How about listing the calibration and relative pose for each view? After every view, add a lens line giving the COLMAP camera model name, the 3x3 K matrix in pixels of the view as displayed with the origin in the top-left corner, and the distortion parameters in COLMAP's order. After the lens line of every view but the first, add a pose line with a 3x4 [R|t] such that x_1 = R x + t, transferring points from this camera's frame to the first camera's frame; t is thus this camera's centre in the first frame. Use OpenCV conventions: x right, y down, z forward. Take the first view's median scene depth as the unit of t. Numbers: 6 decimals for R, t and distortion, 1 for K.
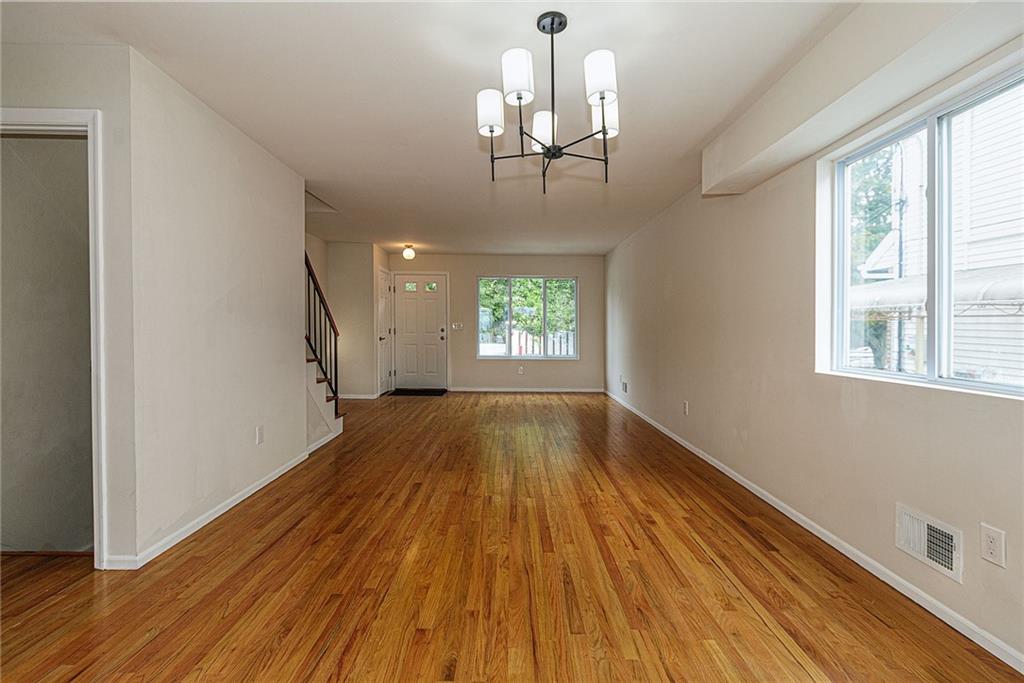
lens RADIAL K [[469.7, 0, 507.1], [0, 469.7, 326.1], [0, 0, 1]] dist [0.000603, 0.000233]
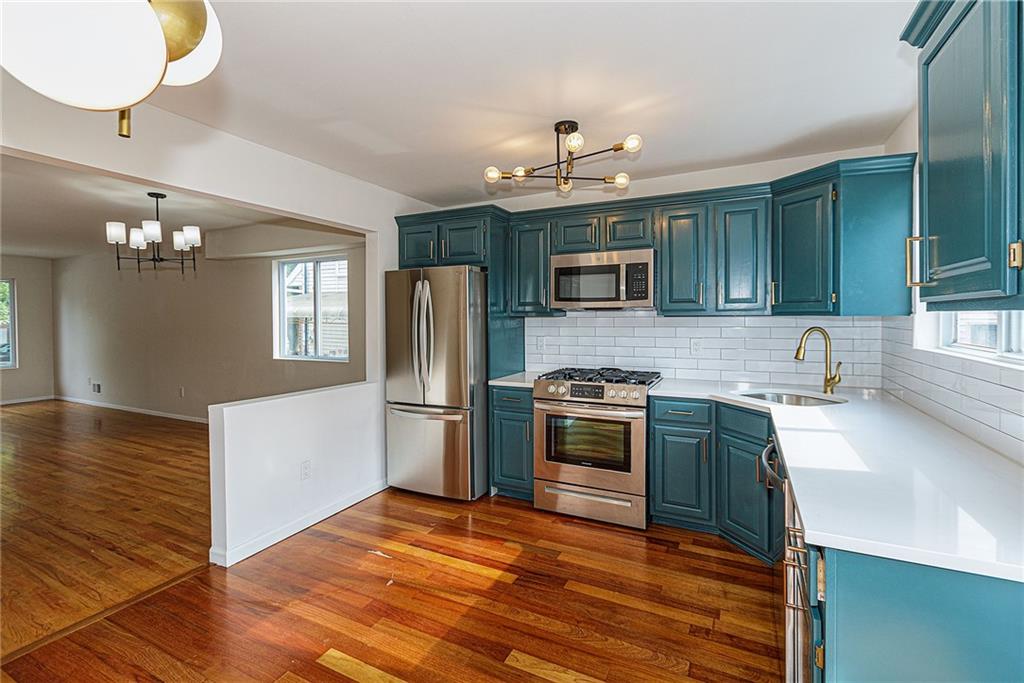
lens RADIAL K [[469.7, 0, 507.1], [0, 469.7, 326.1], [0, 0, 1]] dist [0.000603, 0.000233]
pose [[0.453035, -0.023745, 0.891176, -0.287167], [0.003297, 0.999683, 0.024959, -0.038504], [-0.891487, -0.008369, 0.452970, -0.344806]]
